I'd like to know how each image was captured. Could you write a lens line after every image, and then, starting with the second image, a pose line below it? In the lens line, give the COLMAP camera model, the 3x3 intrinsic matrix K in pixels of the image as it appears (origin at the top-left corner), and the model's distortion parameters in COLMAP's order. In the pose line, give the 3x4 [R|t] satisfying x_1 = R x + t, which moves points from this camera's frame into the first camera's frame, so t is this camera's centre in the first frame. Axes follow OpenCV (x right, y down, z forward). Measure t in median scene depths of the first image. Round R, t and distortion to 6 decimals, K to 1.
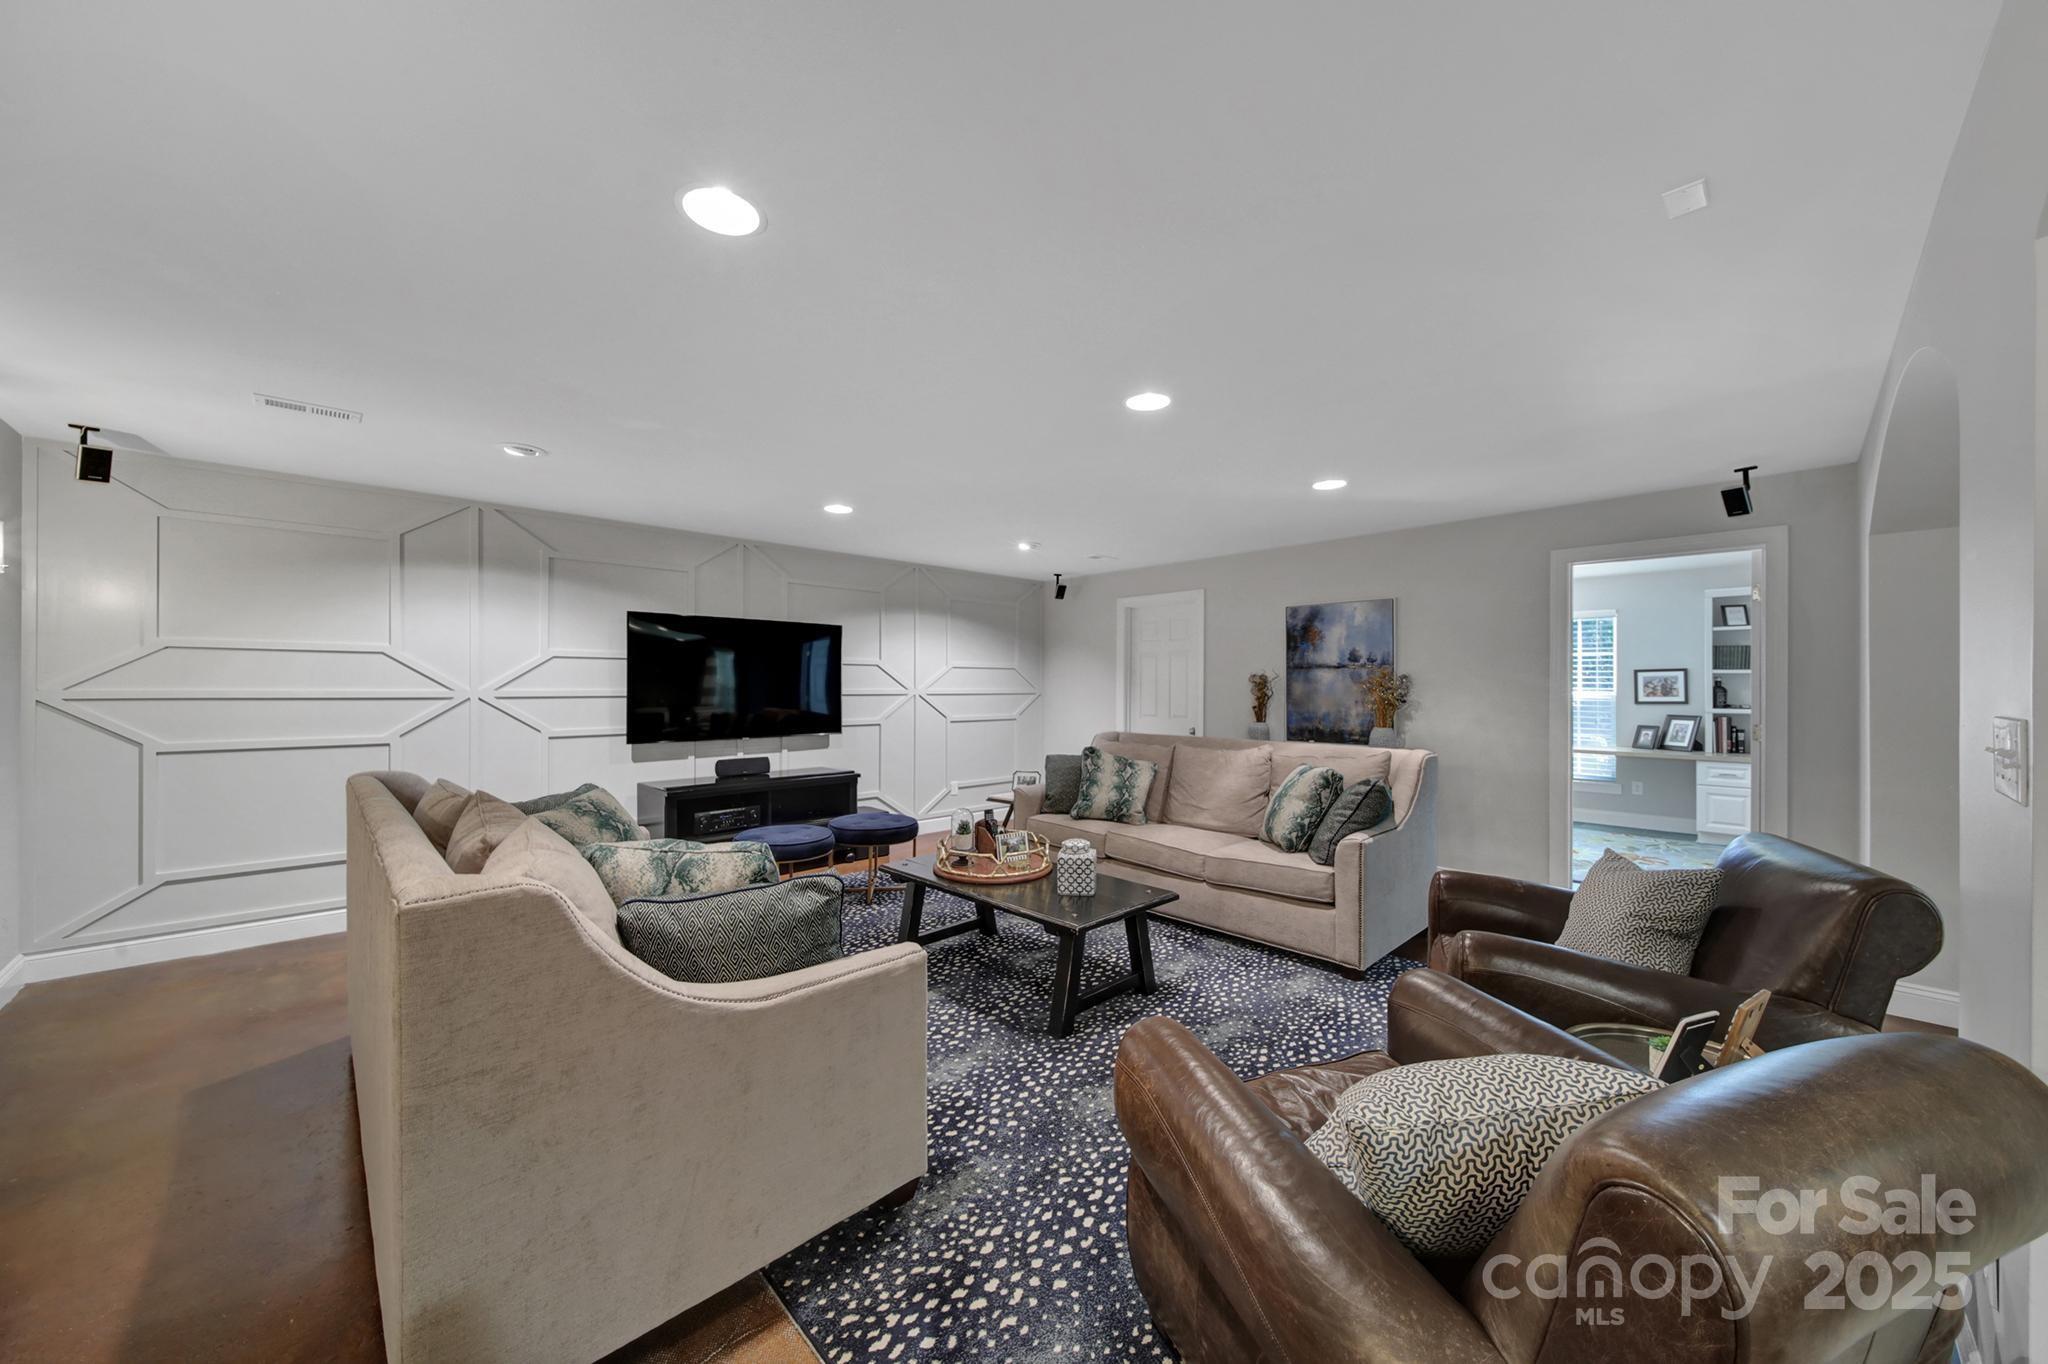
lens RADIAL K [[717.8, 0, 1036.7], [0, 717.8, 692.3], [0, 0, 1]] dist [-0.001269, -0.000107]
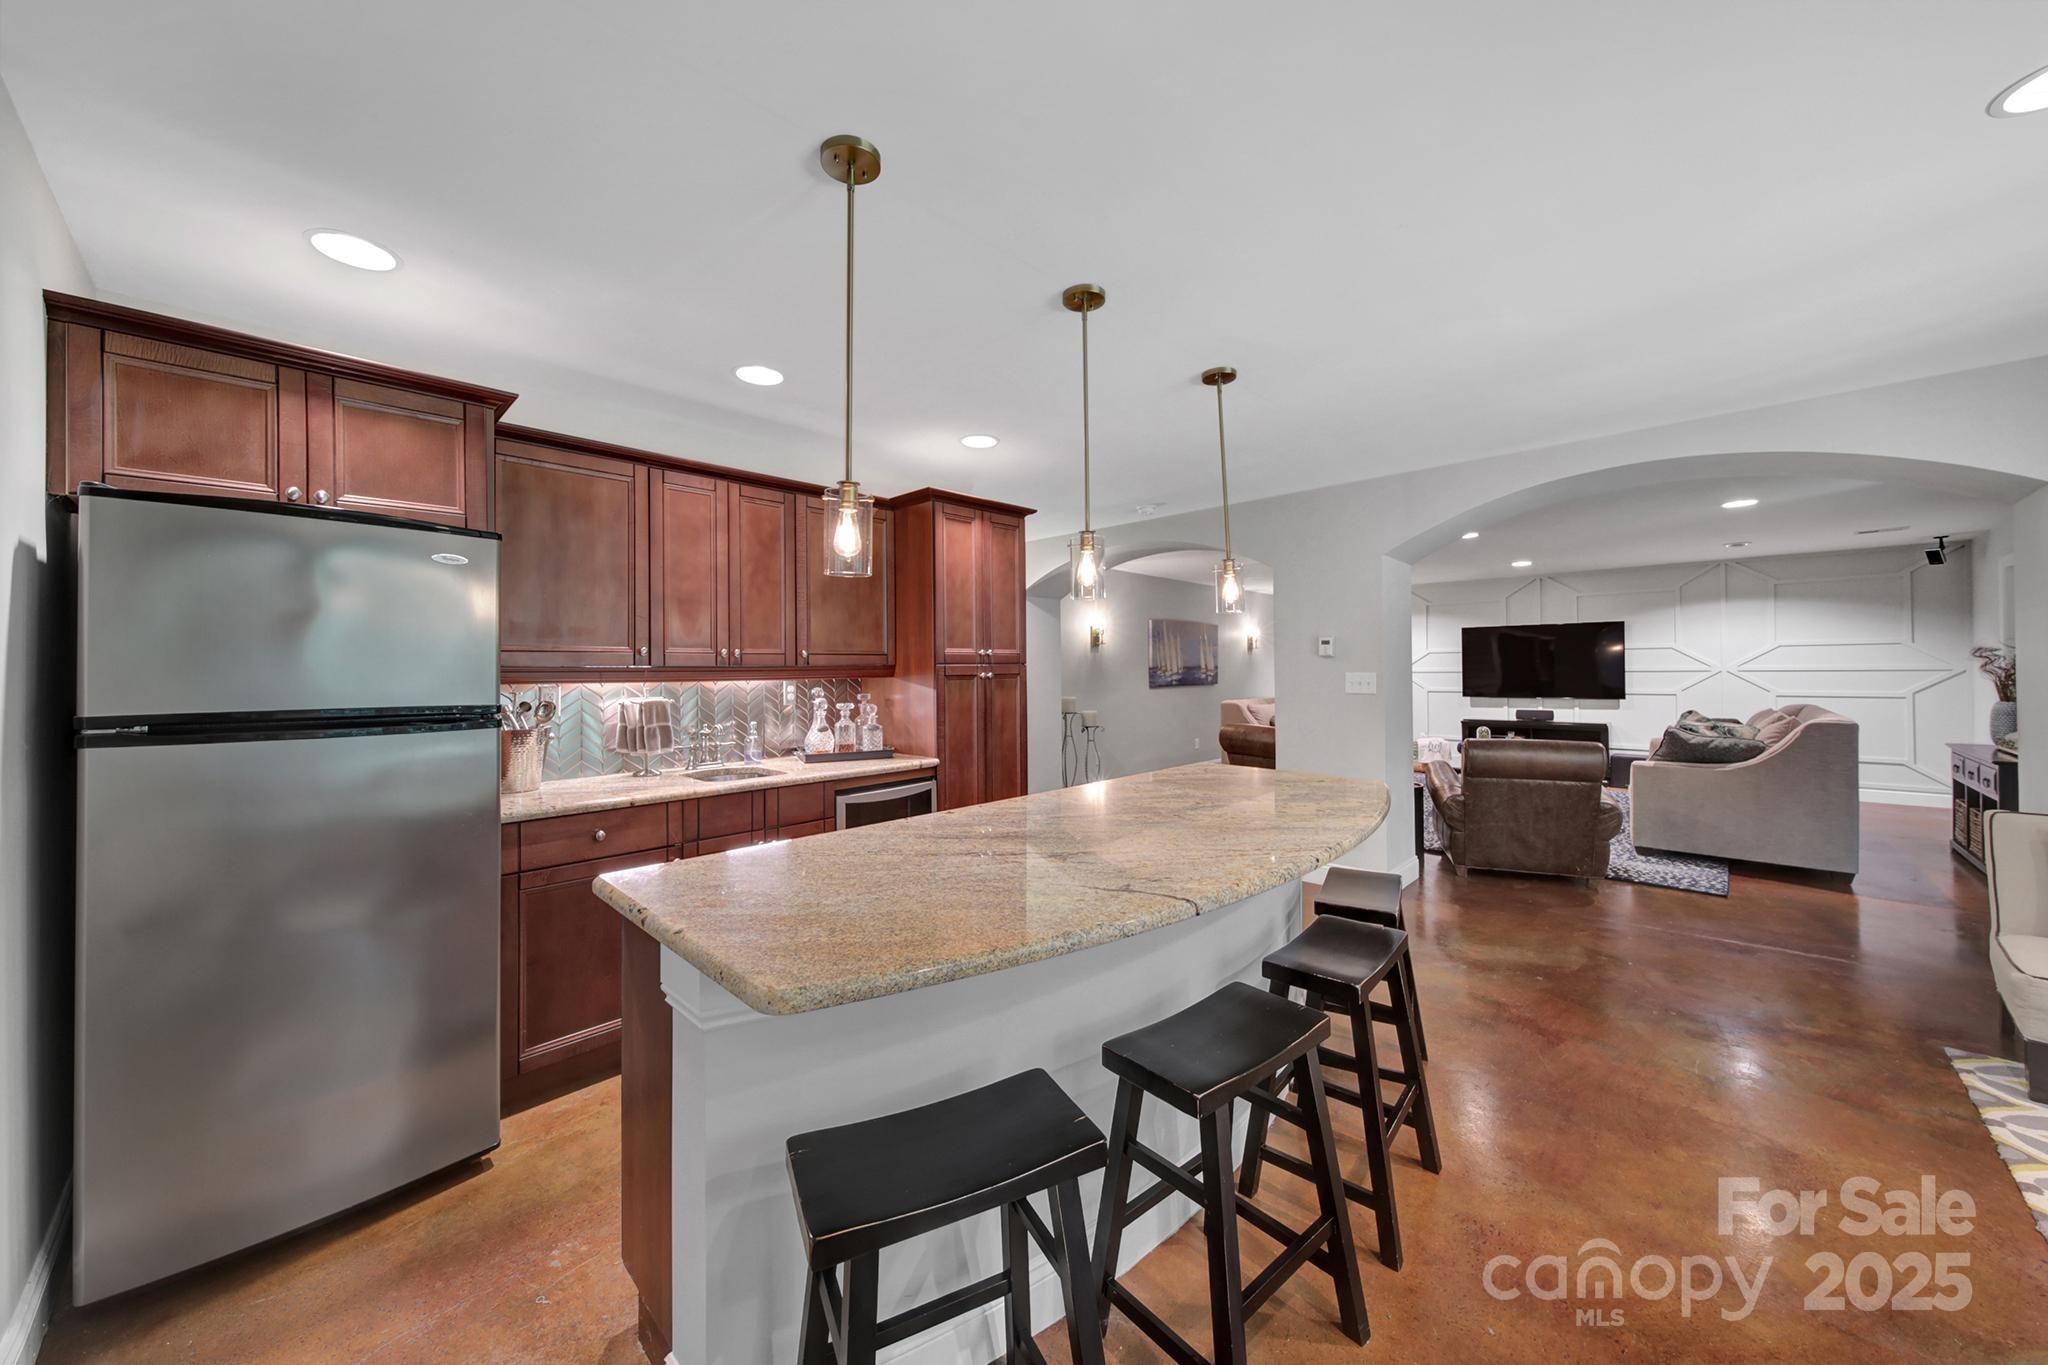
lens RADIAL K [[726.8, 0, 1021.9], [0, 726.8, 663.4], [0, 0, 1]] dist [0.000098, -0.000077]
pose [[0.034389, -0.009193, -0.999366, 1.353598], [0.000268, 0.999958, -0.009189, 0.000538], [0.999408, 0.000048, 0.034390, -0.261975]]
